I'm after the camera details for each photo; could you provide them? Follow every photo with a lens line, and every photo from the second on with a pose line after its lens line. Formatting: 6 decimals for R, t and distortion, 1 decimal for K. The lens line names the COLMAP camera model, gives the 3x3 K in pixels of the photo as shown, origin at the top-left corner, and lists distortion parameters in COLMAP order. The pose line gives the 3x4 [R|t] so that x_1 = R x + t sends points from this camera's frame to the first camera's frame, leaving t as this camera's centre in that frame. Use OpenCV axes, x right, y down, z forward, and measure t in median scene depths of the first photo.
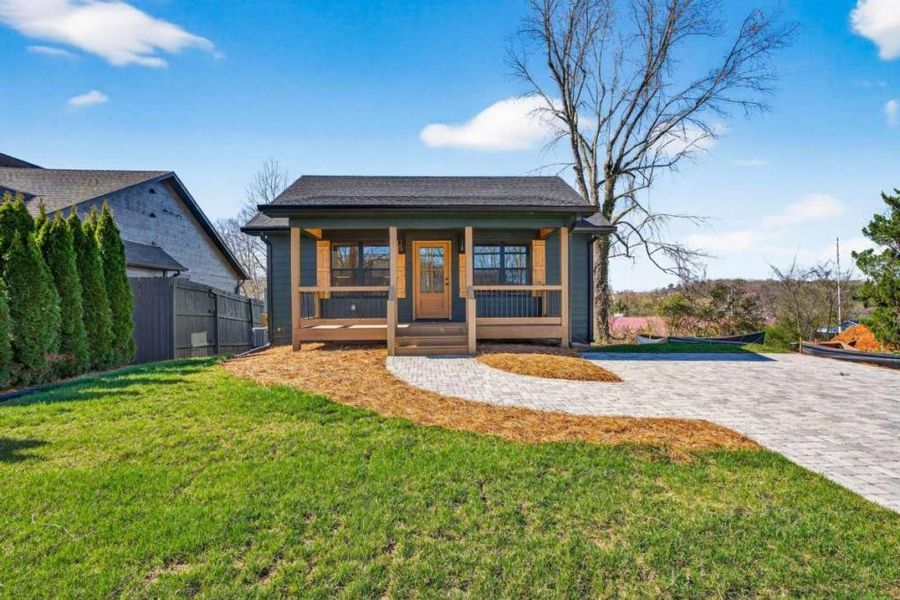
lens RADIAL K [[410.4, 0, 452.0], [0, 410.4, 295.9], [0, 0, 1]] dist [-0.003088, -0.000023]
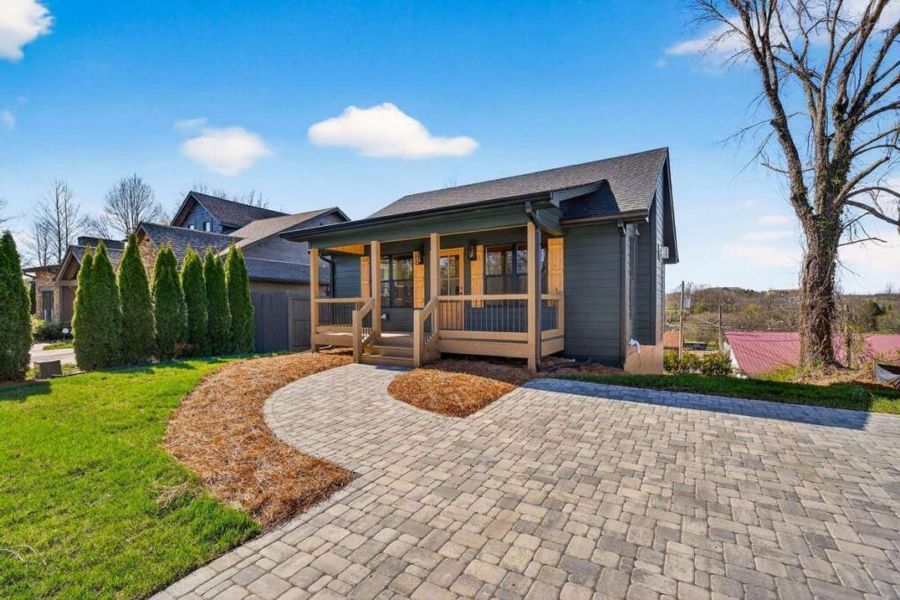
lens RADIAL K [[409.6, 0, 449.1], [0, 409.6, 315.2], [0, 0, 1]] dist [-0.003242, -0.000239]
pose [[0.824021, 0.014613, -0.566371, 0.510378], [0.003439, 0.999520, 0.030792, -0.008032], [0.566549, -0.027321, 0.823575, 0.202930]]
